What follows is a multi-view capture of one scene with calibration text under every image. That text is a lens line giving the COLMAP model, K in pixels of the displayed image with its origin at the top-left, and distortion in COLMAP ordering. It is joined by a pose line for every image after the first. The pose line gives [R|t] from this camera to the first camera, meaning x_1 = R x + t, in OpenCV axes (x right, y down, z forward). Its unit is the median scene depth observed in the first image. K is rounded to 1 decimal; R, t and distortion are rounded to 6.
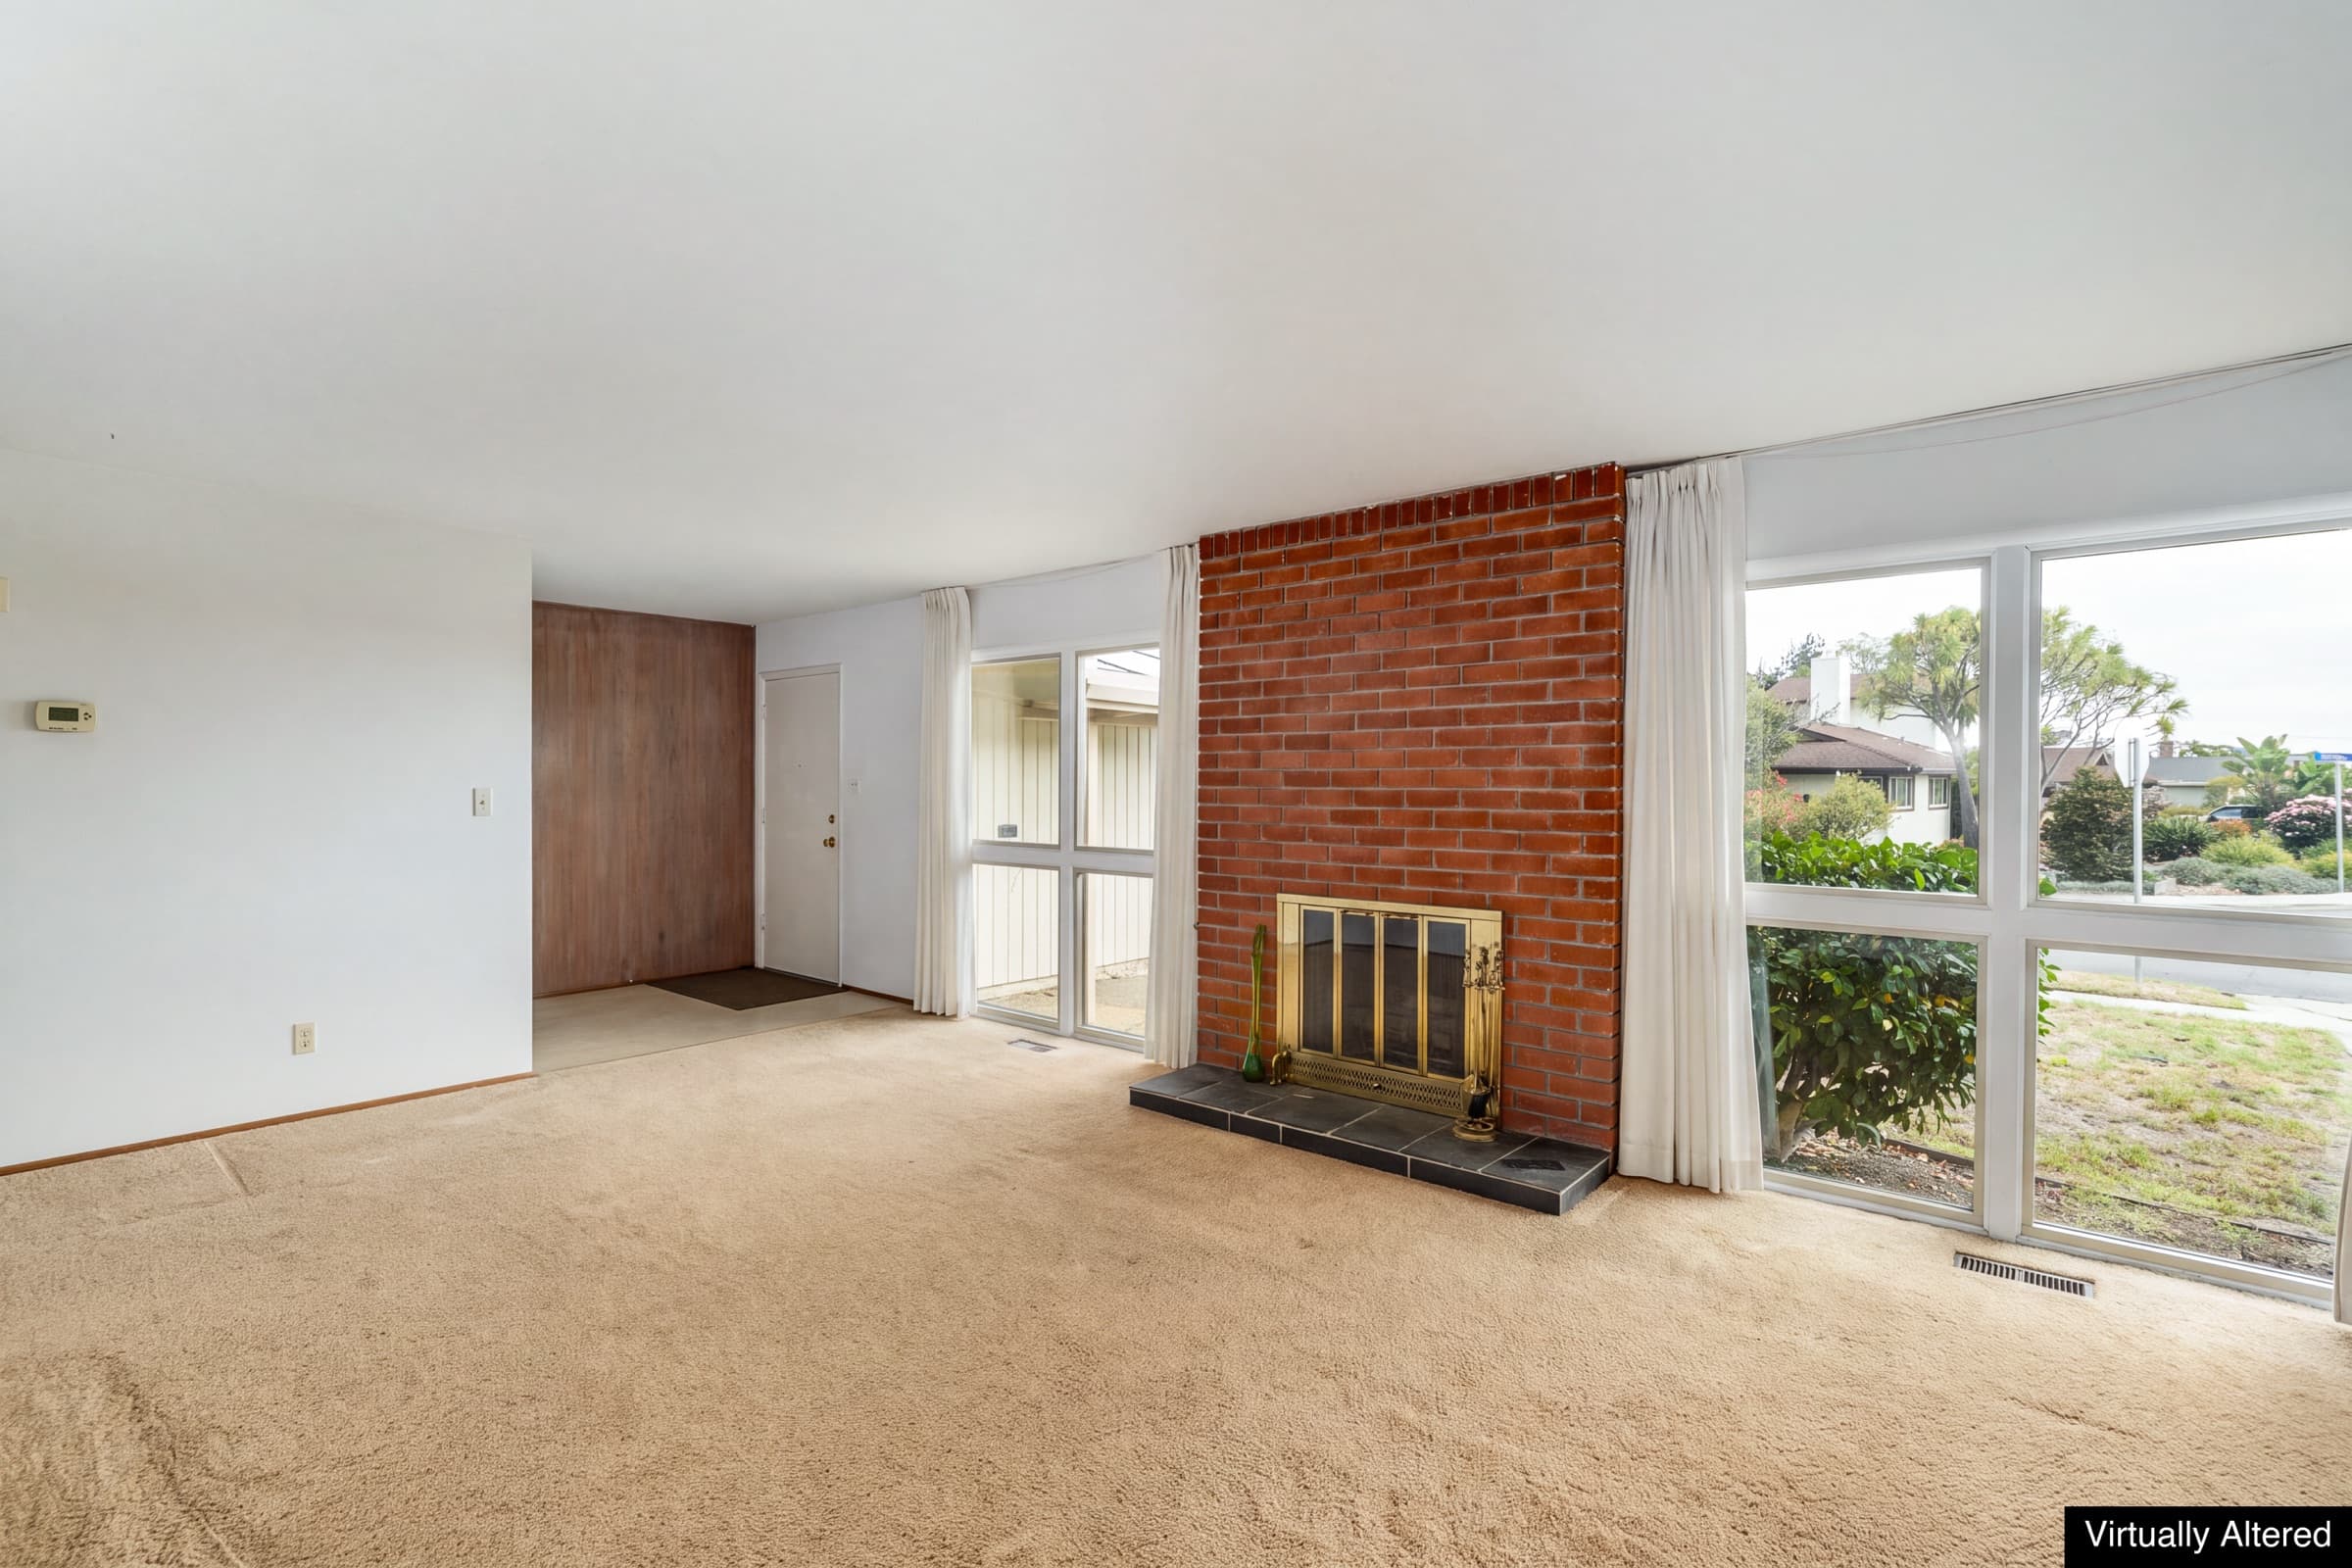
lens RADIAL K [[1068.7, 0, 1148.2], [0, 1068.7, 774.9], [0, 0, 1]] dist [-0.010726, 0.002902]
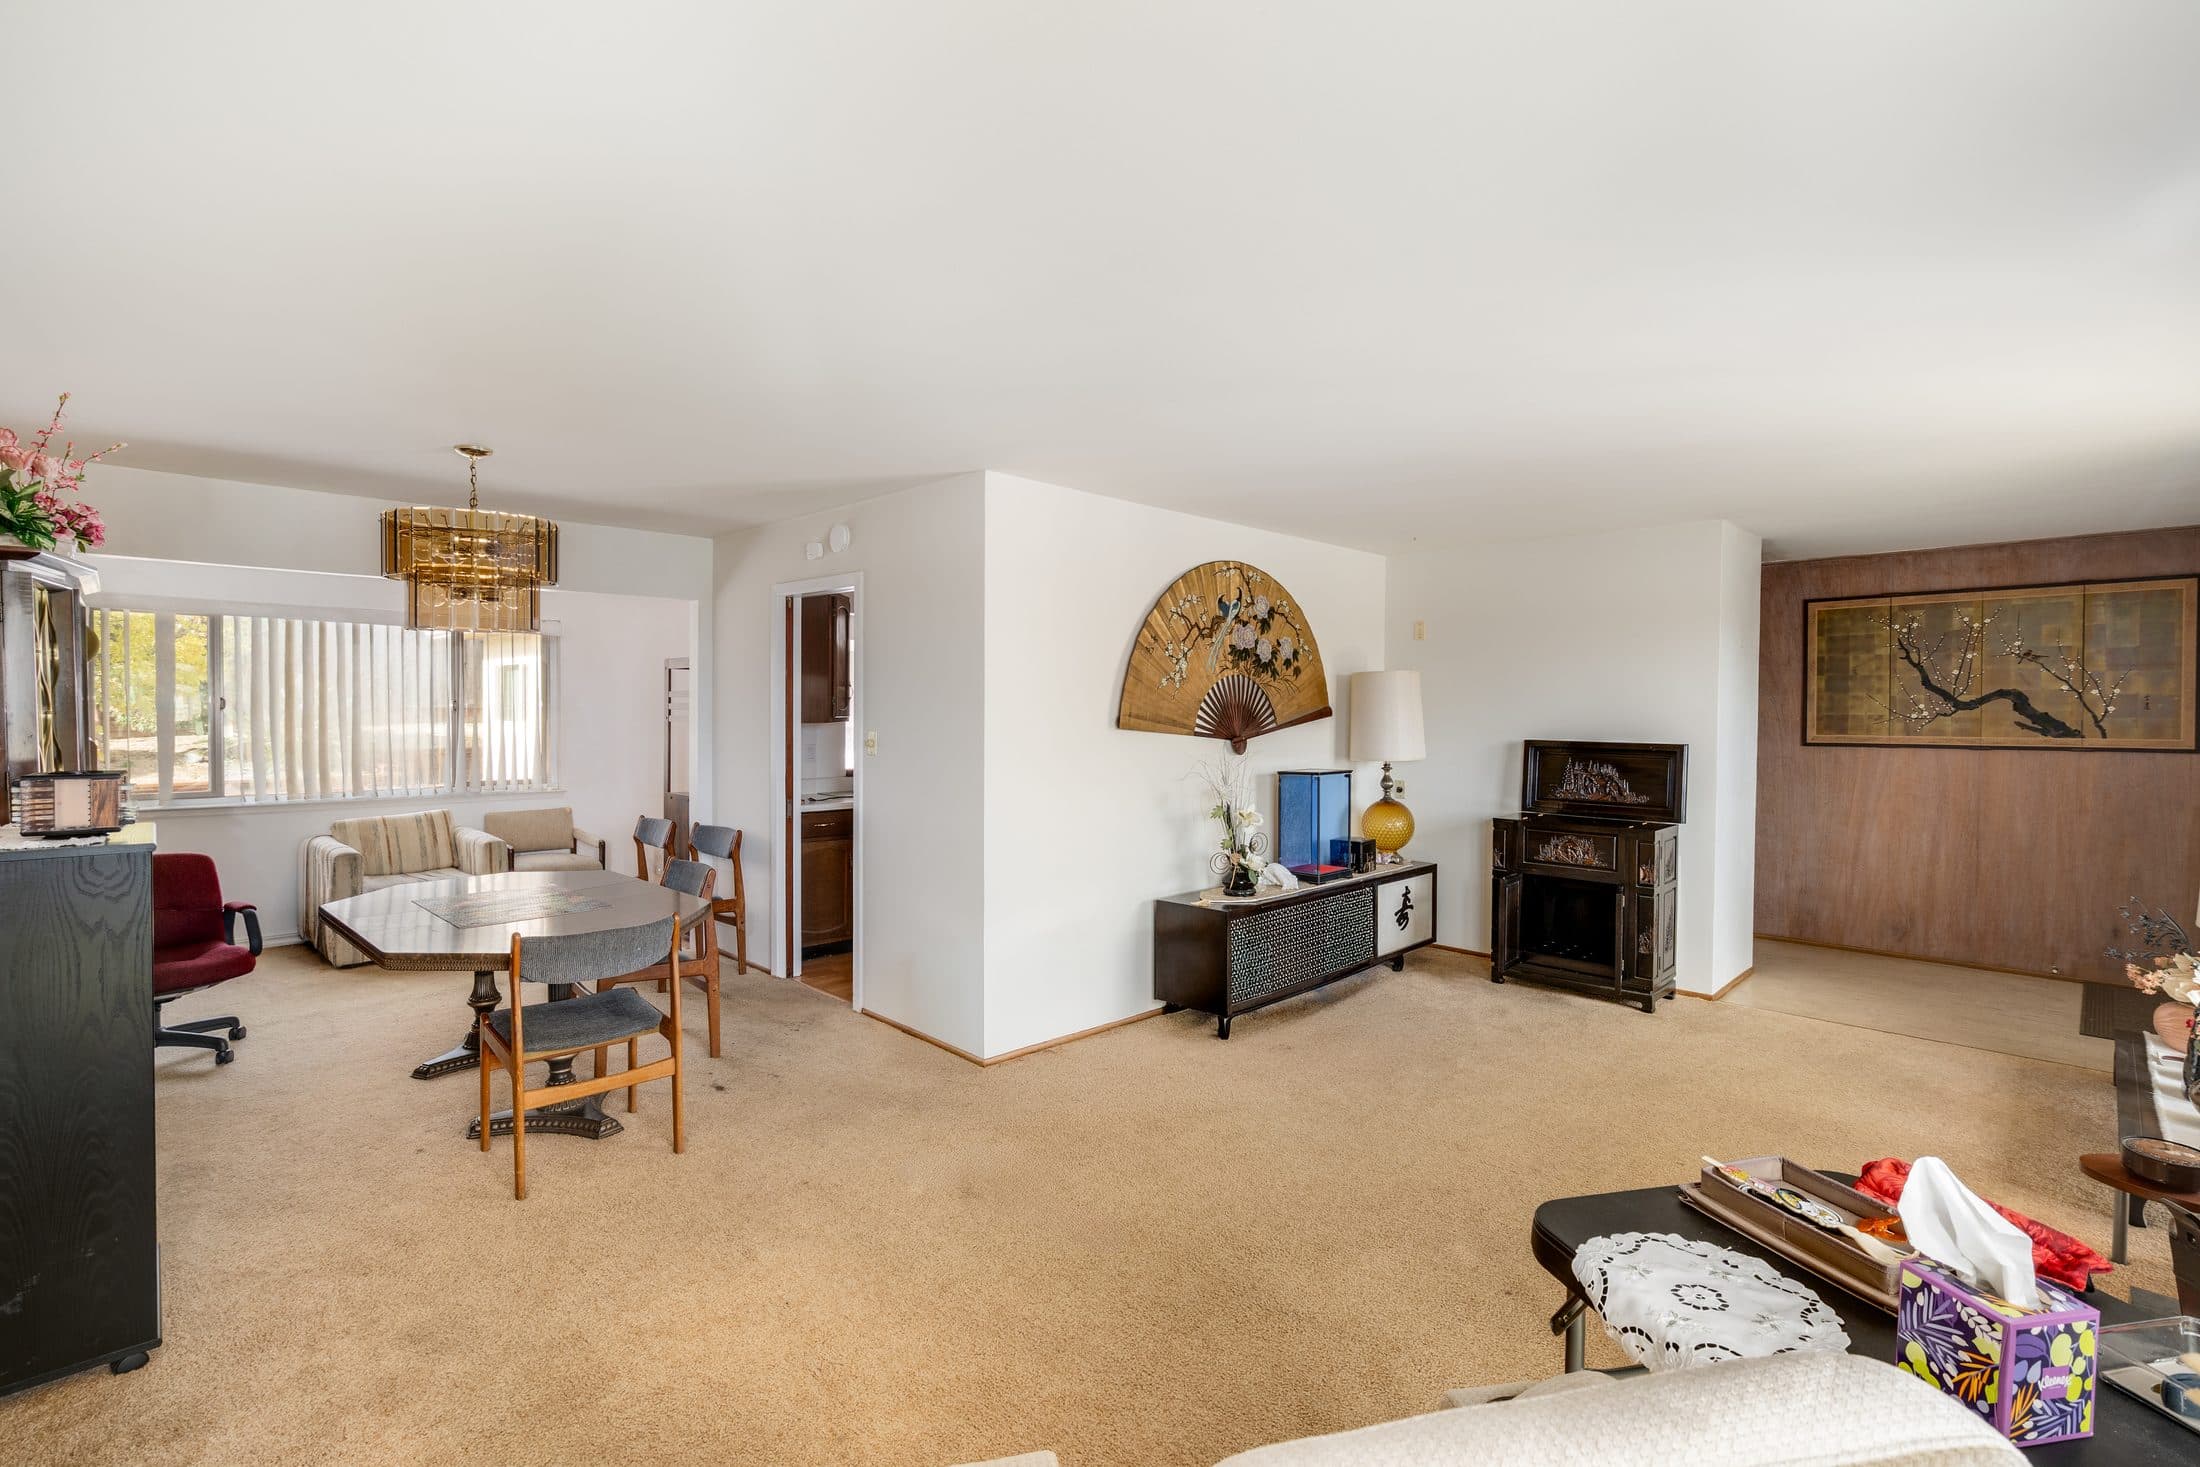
lens RADIAL K [[999.7, 0, 1109.6], [0, 999.7, 718.8], [0, 0, 1]] dist [-0.010726, 0.002902]
pose [[-0.081891, 0.006905, -0.996617, 0.612639], [-0.002054, 0.999973, 0.007097, -0.023714], [0.996639, 0.002628, -0.081875, 0.523121]]
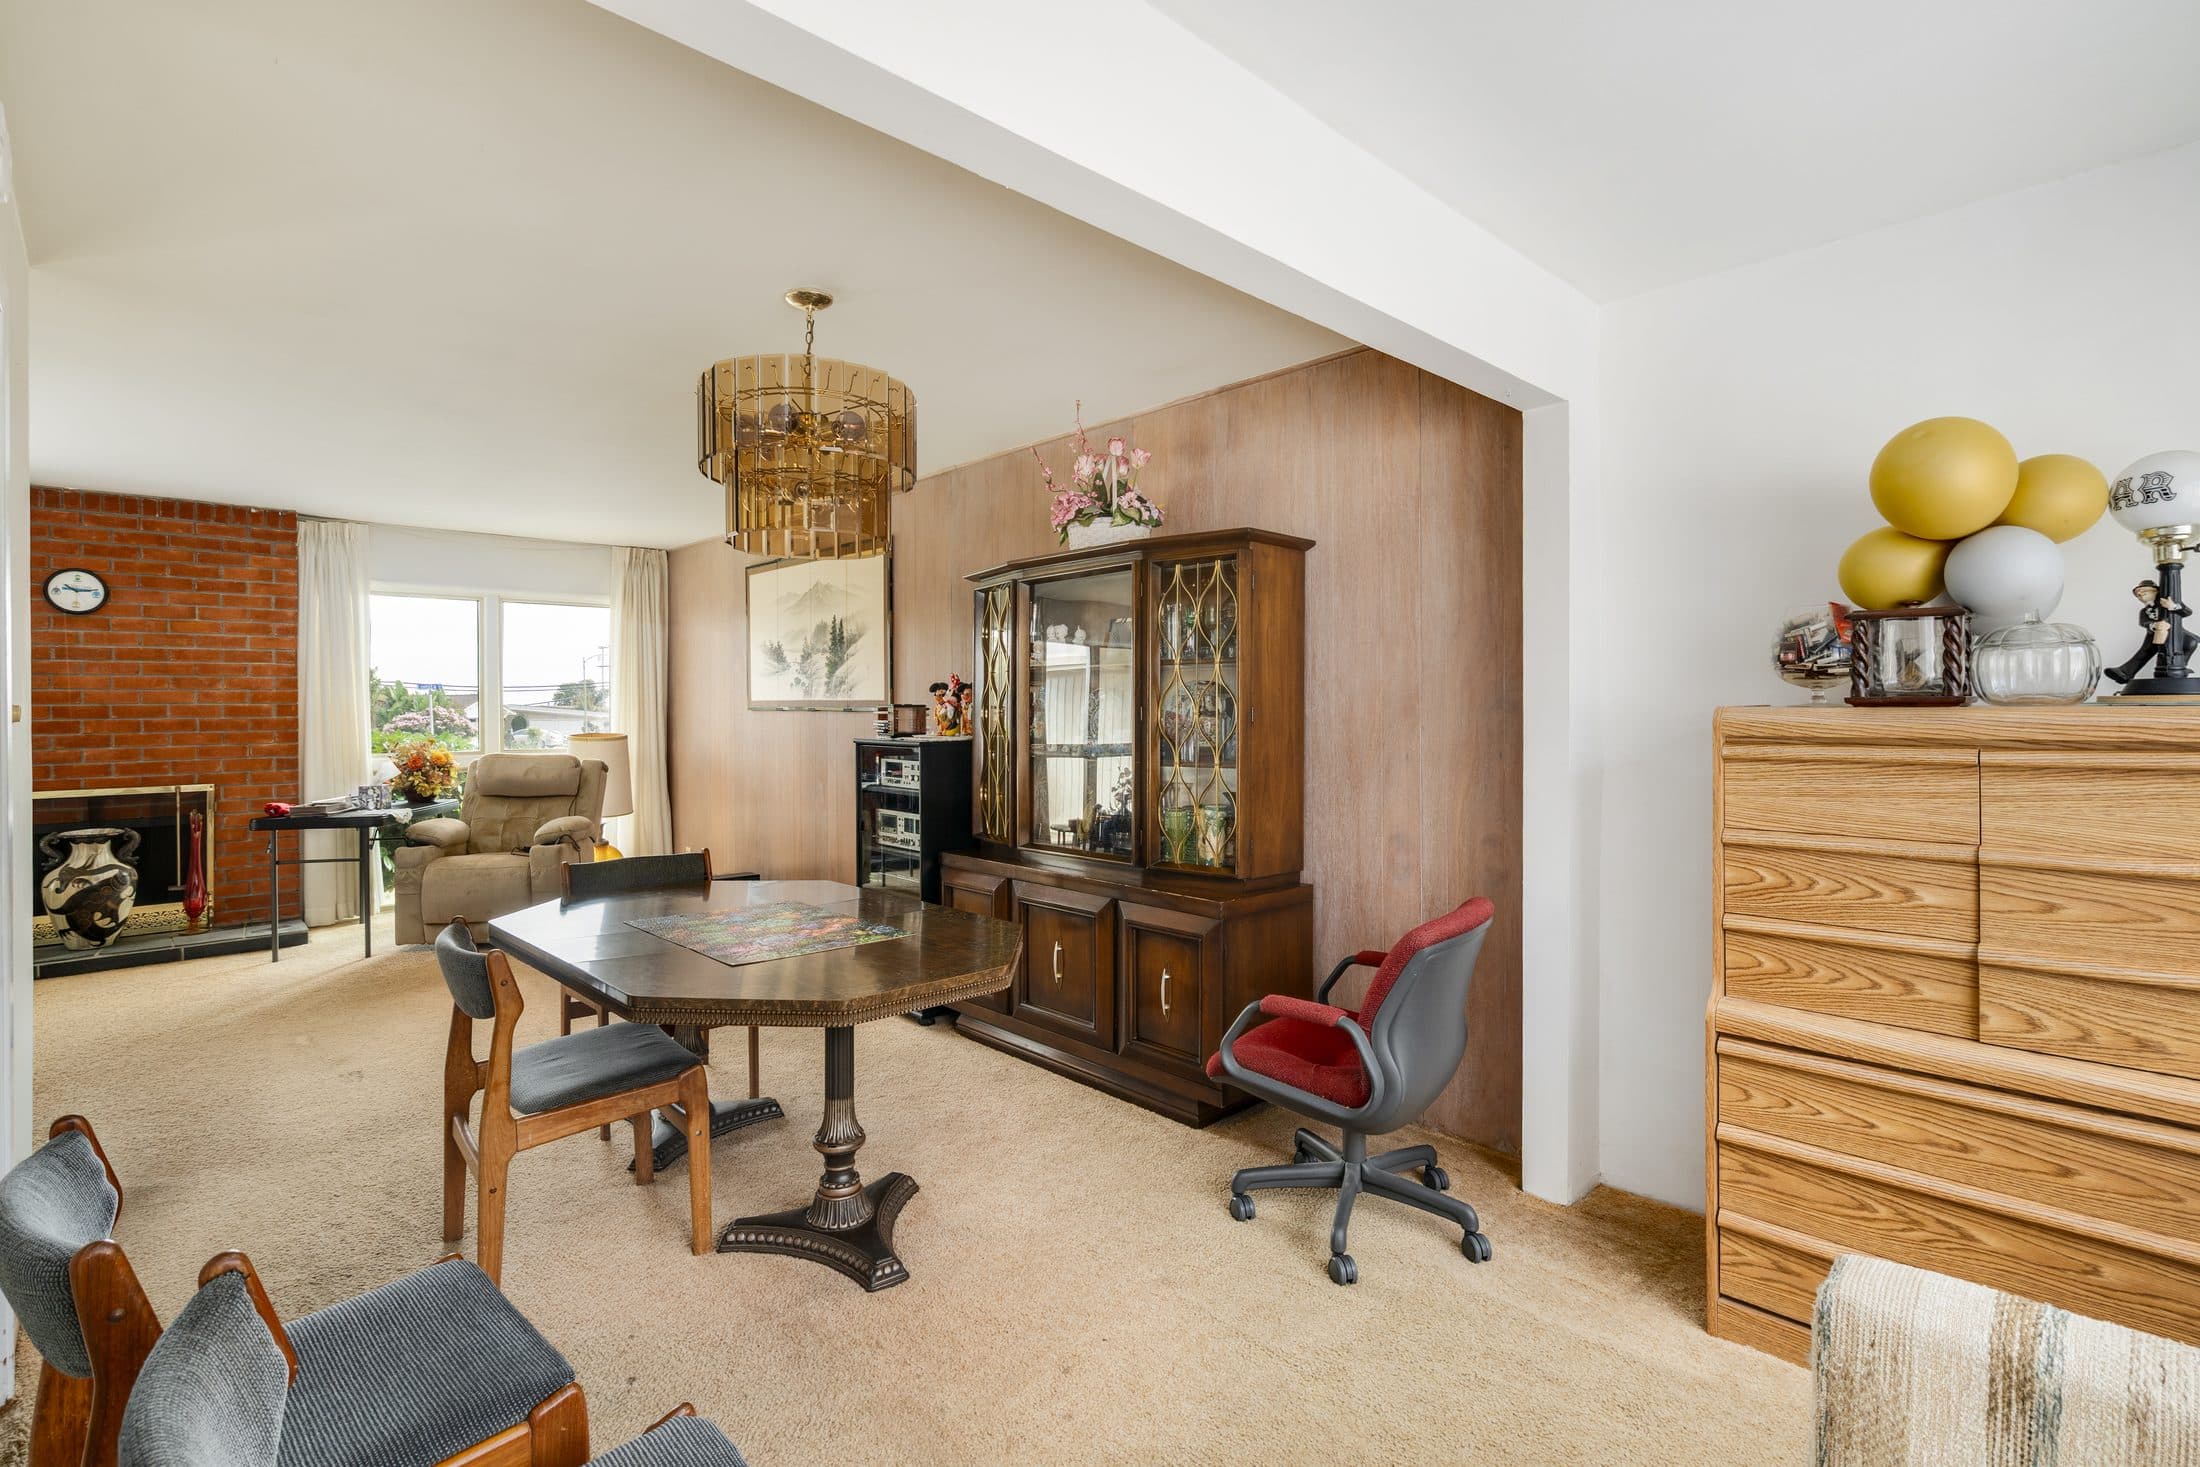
lens RADIAL K [[999.7, 0, 1108.7], [0, 999.7, 706.2], [0, 0, 1]] dist [-0.010726, 0.002902]
pose [[0.106199, -0.006422, 0.994324, -0.886398], [-0.001448, 0.999977, 0.006613, 0.004489], [-0.994344, -0.002142, 0.106187, -0.403679]]
